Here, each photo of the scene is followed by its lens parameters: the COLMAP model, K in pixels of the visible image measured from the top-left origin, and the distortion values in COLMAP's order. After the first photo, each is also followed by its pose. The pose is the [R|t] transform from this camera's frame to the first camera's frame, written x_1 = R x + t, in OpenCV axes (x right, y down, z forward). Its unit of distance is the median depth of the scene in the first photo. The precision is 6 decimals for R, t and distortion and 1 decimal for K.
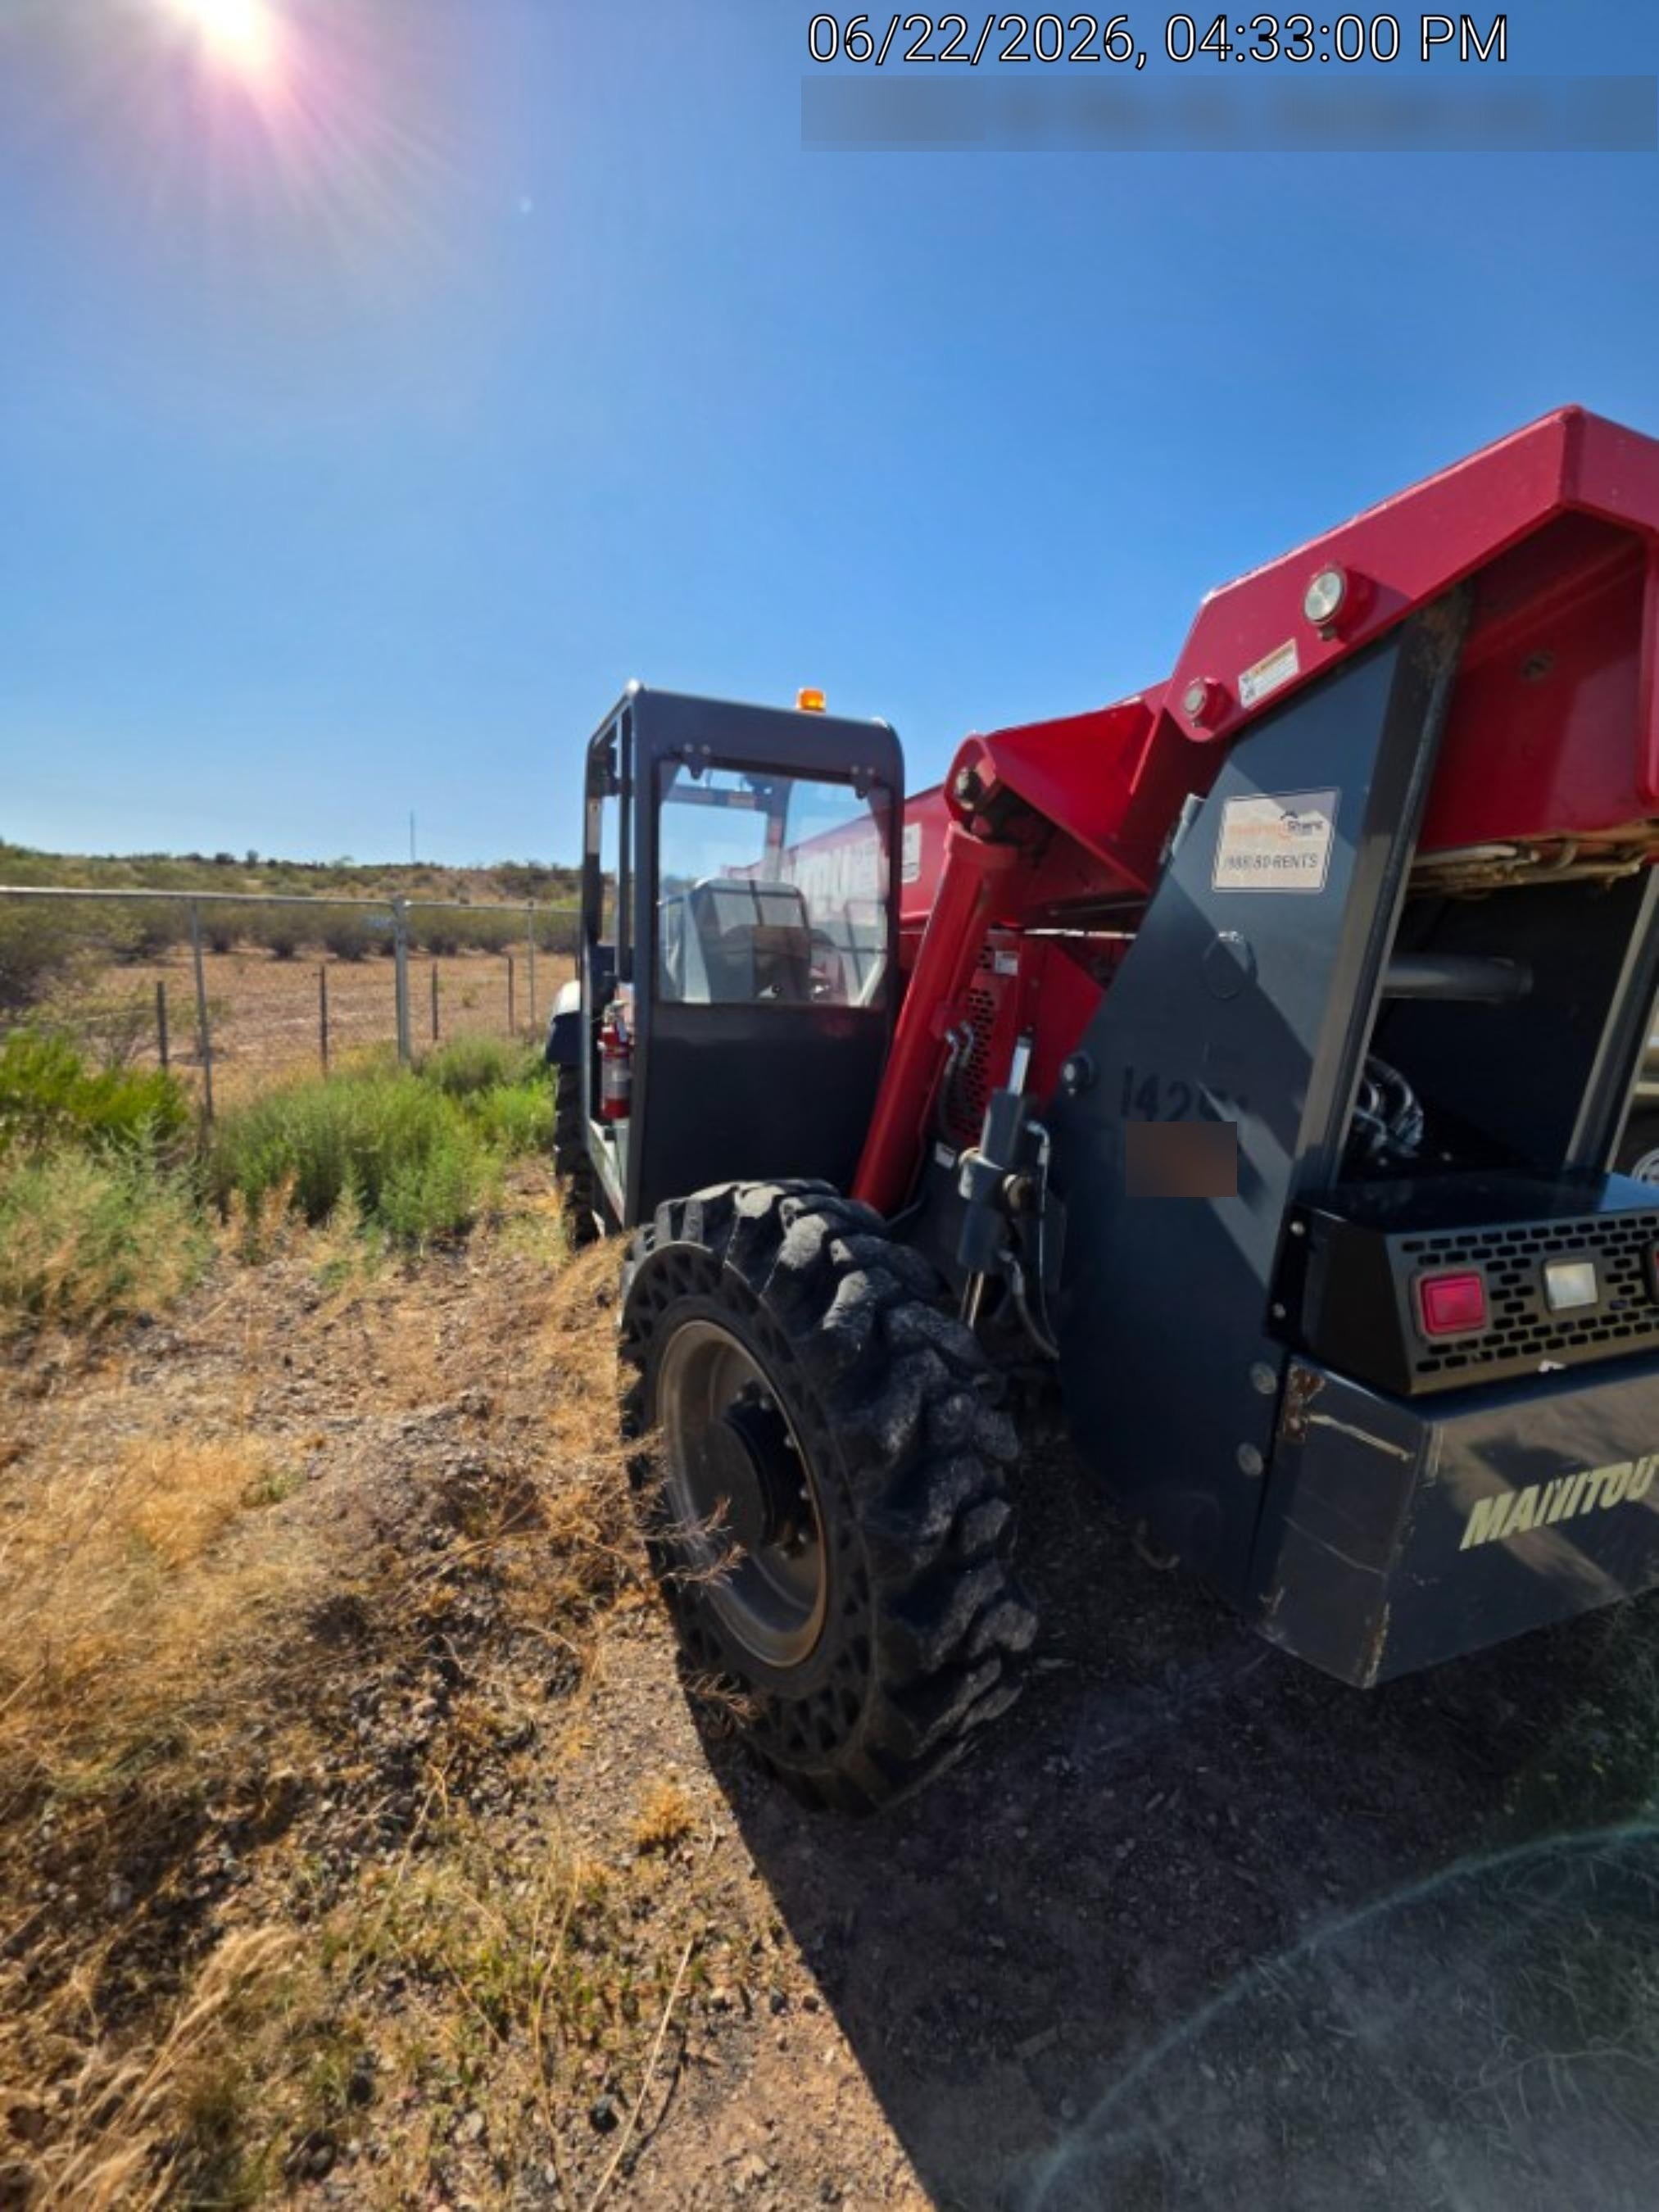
lens RADIAL K [[886.1, 0, 854.1], [0, 886.1, 1088.1], [0, 0, 1]] dist [0.003616, 0.000355]
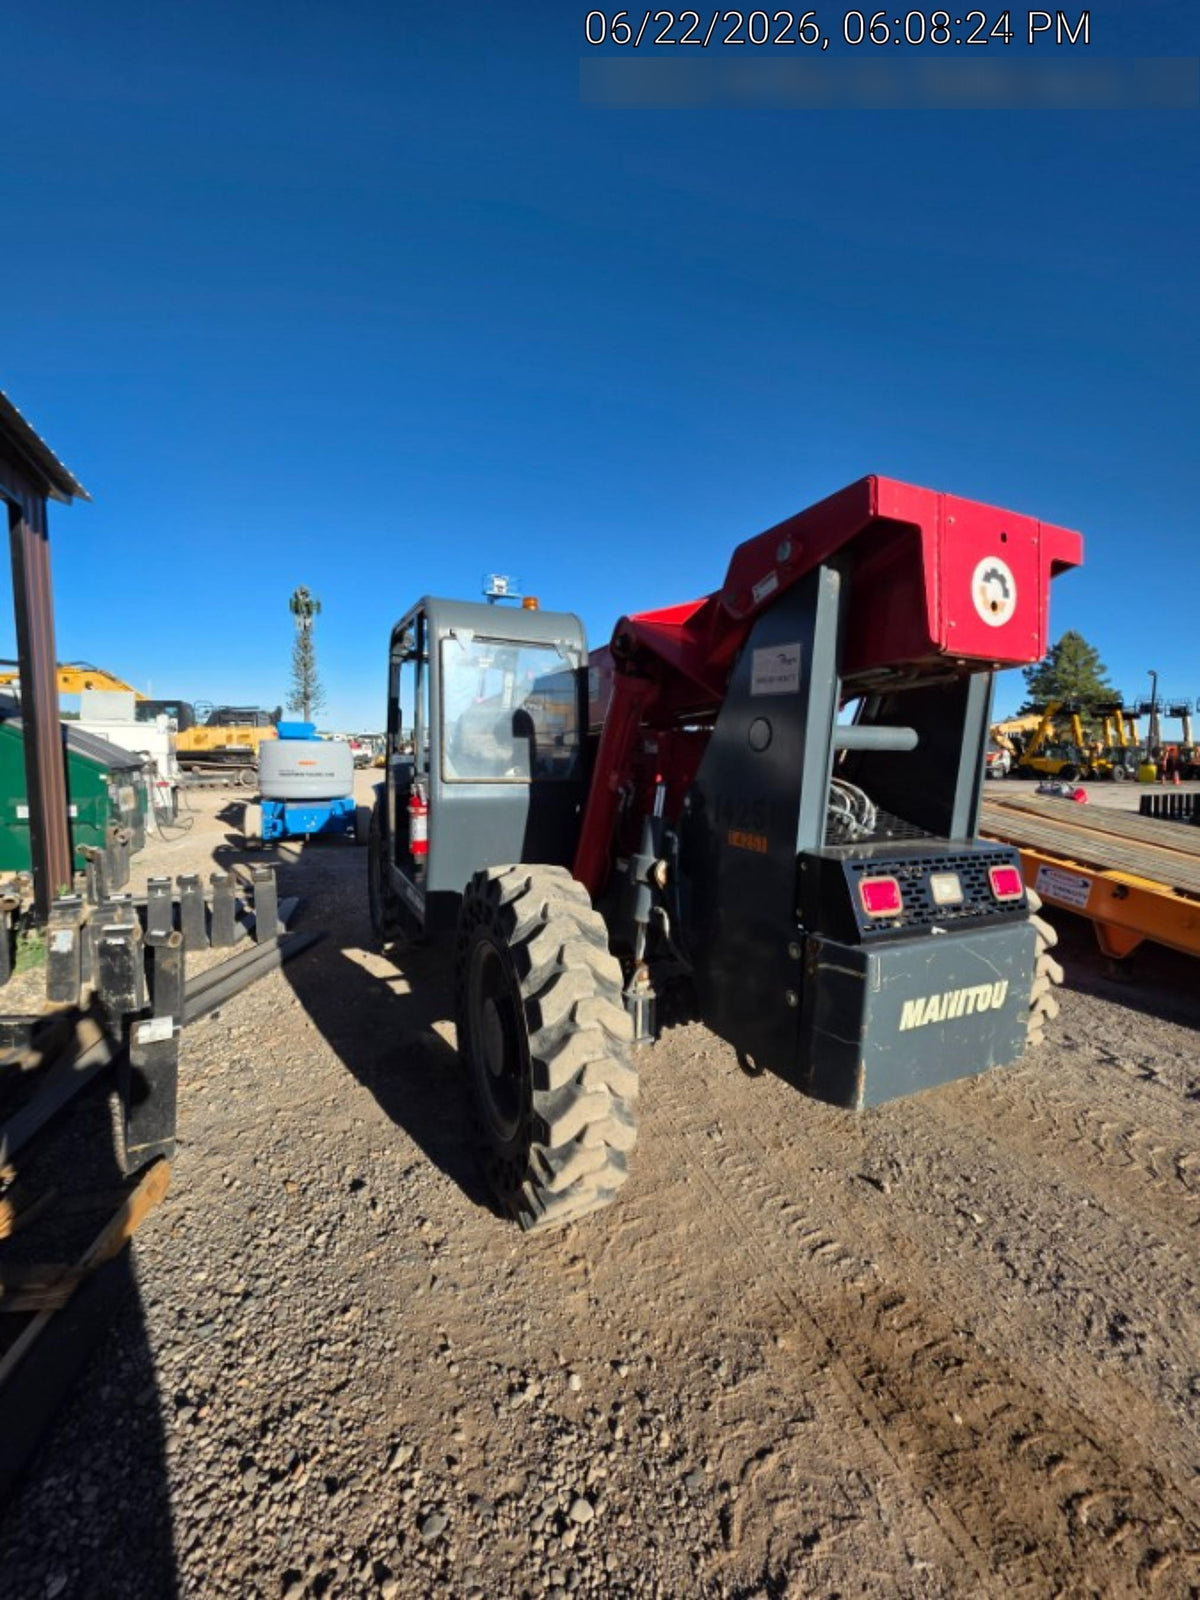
lens RADIAL K [[640.9, 0, 600.0], [0, 640.9, 800.0], [0, 0, 1]] dist [-0.000032, -0.000001]
pose [[0.997081, -0.046221, 0.060772, -0.011928], [0.052229, 0.993483, -0.101313, 0.127954], [-0.055693, 0.104191, 0.992997, -0.340134]]
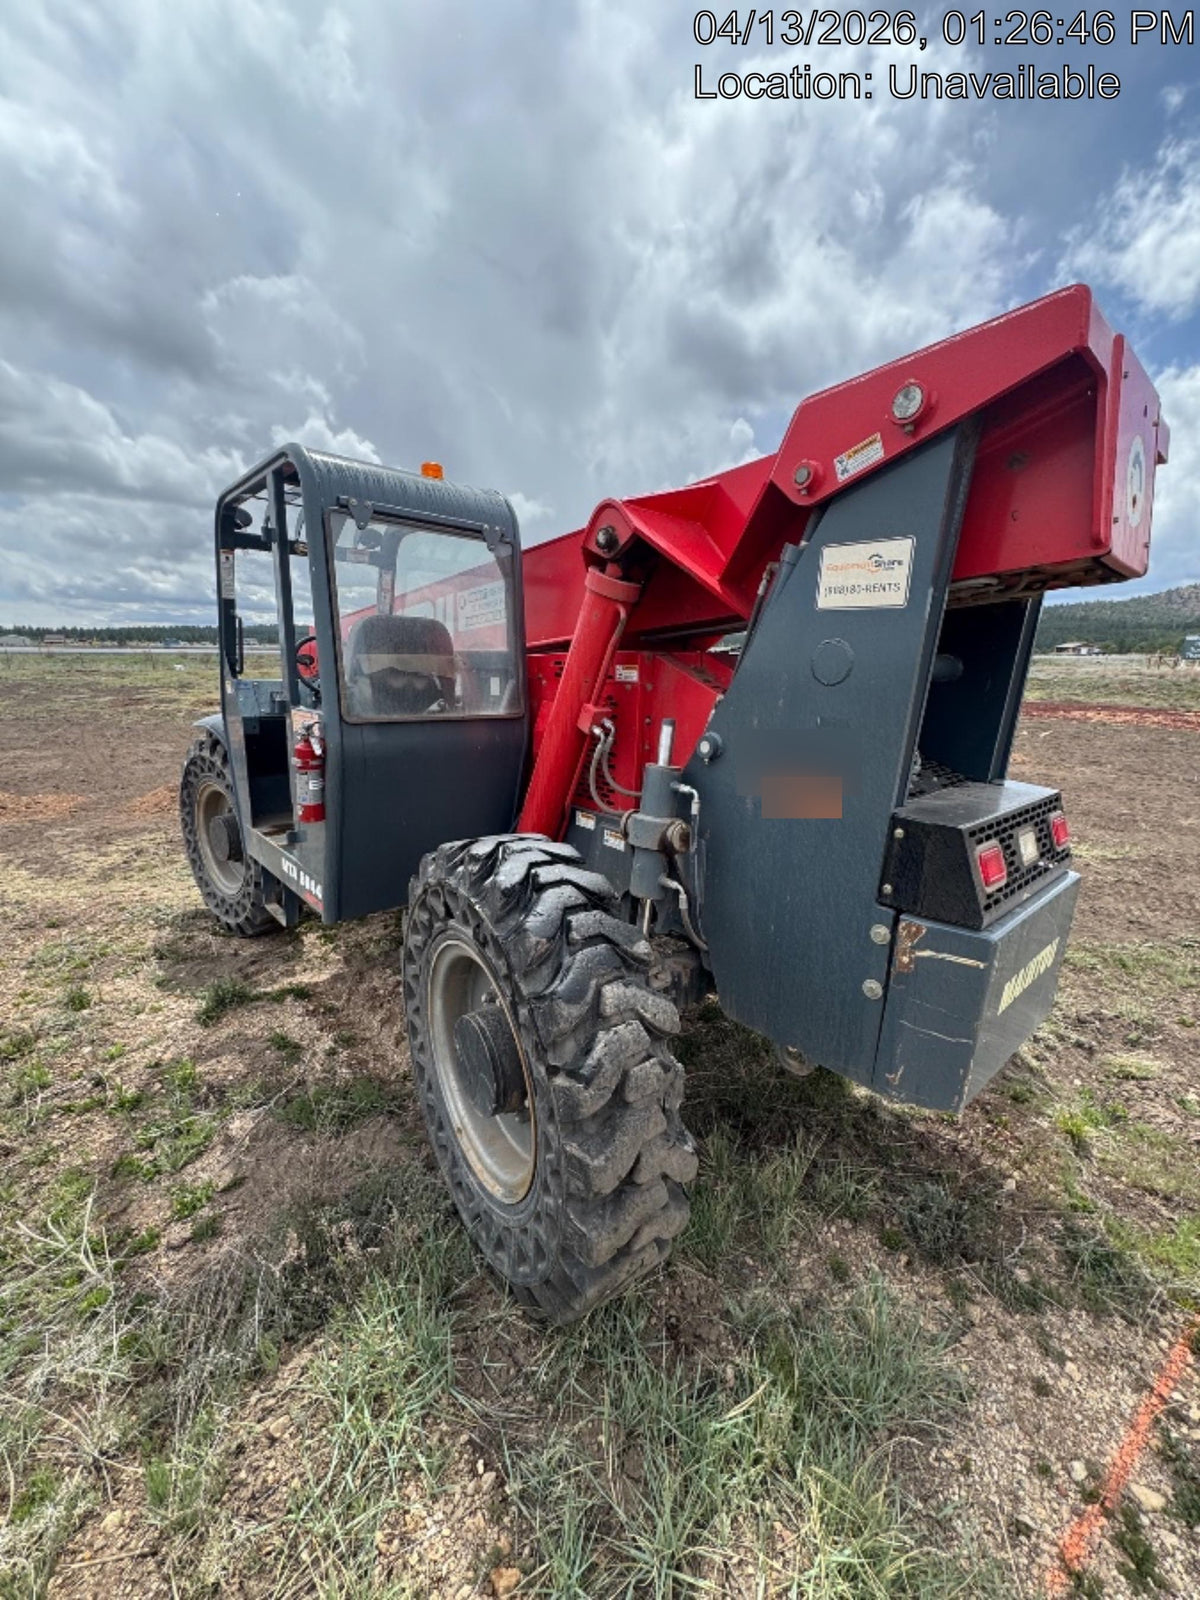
lens RADIAL K [[623.2, 0, 600.0], [0, 623.2, 800.0], [0, 0, 1]] dist [-0.001535, -0.000202]
pose [[0.937543, -0.103213, 0.332204, -0.313903], [0.092538, 0.994559, 0.047840, 0.004301], [-0.335335, -0.014111, 0.941993, 0.164070]]
